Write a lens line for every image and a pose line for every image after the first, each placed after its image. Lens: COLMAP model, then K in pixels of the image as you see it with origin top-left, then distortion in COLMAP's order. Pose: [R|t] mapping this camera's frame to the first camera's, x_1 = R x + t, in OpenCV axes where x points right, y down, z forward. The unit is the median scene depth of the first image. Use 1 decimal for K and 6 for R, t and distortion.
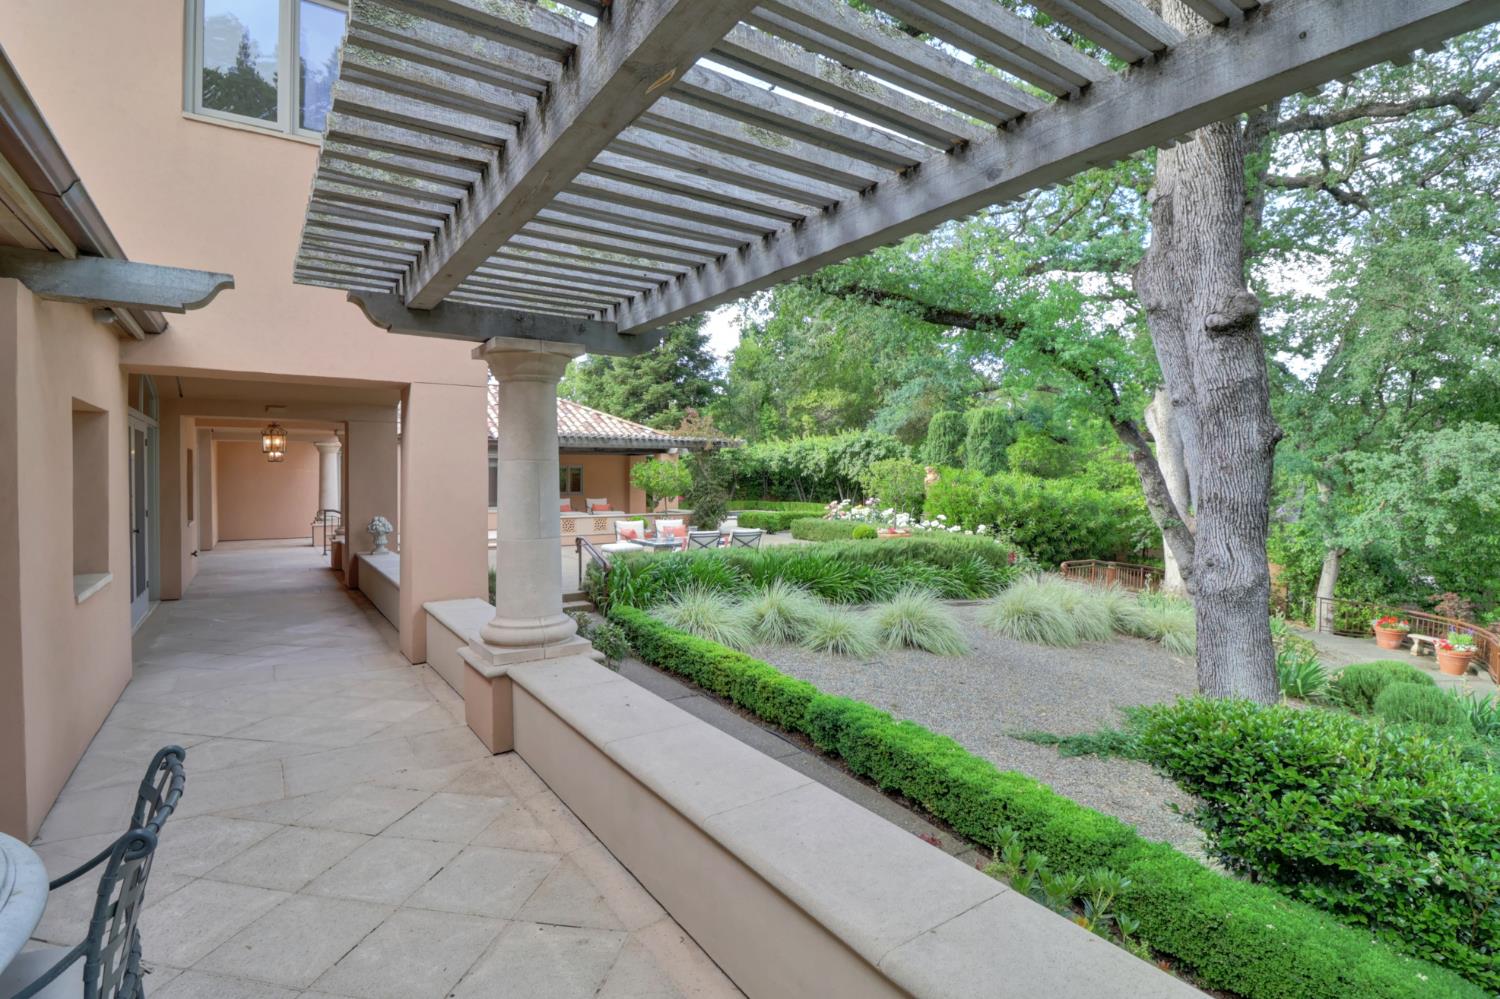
lens RADIAL K [[715.3, 0, 750.0], [0, 715.3, 499.5], [0, 0, 1]] dist [-0.013738, -0.000264]
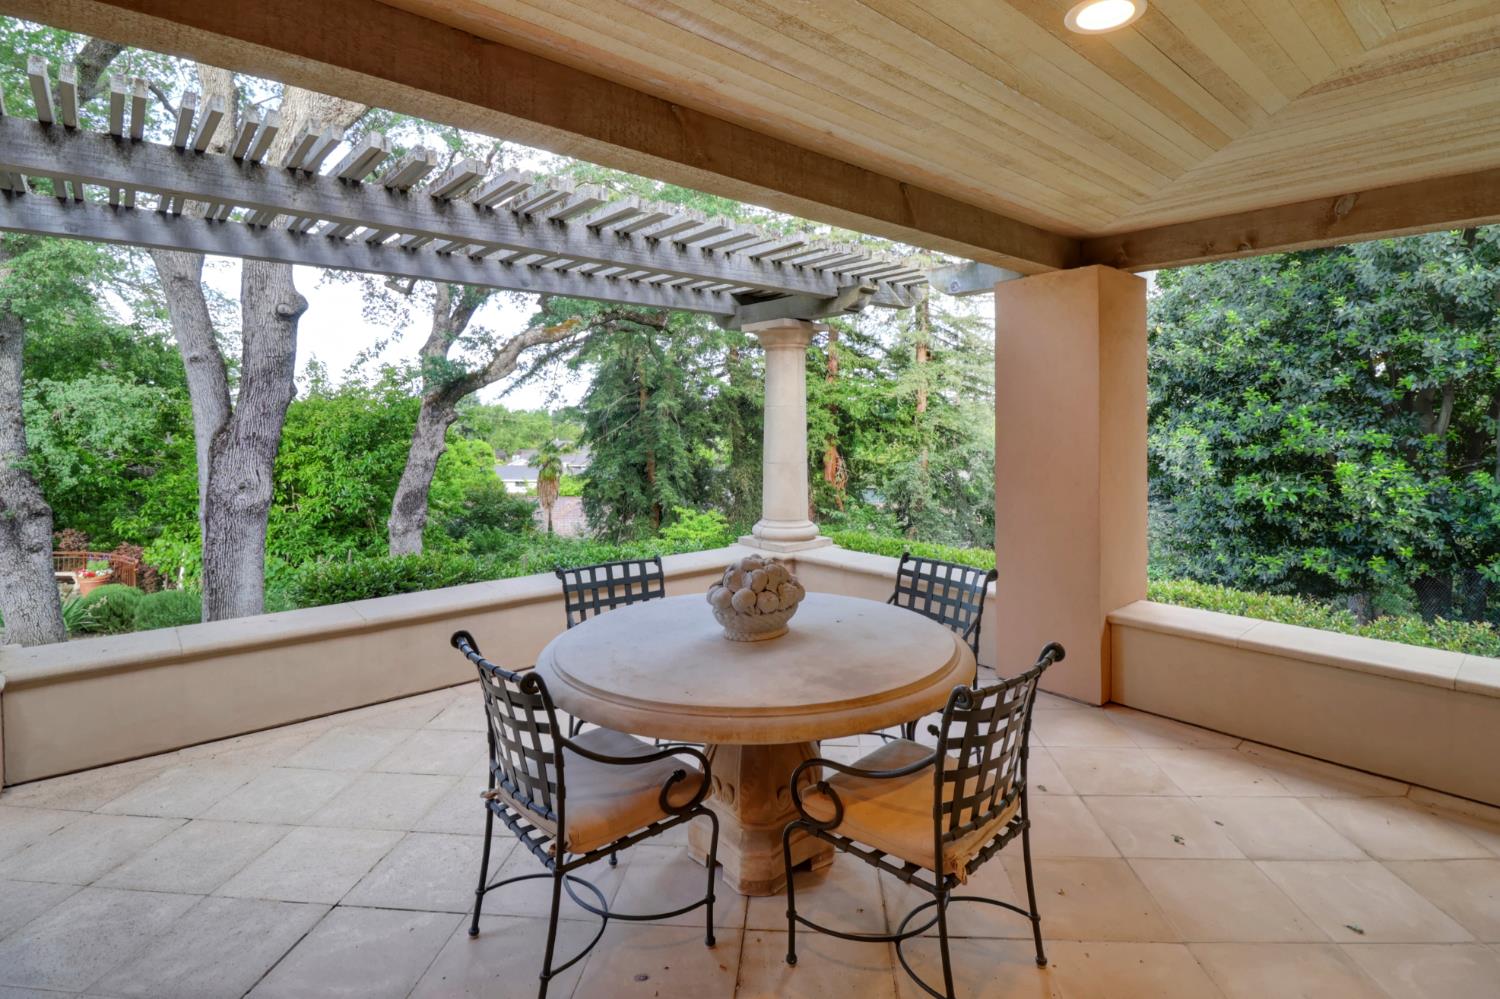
lens RADIAL K [[715.3, 0, 750.0], [0, 715.3, 499.5], [0, 0, 1]] dist [-0.013738, -0.000264]
pose [[-0.100165, -0.104602, 0.989457, -0.853403], [0.030119, 0.993684, 0.108098, -0.000168], [-0.994515, 0.040629, -0.096381, 0.223175]]
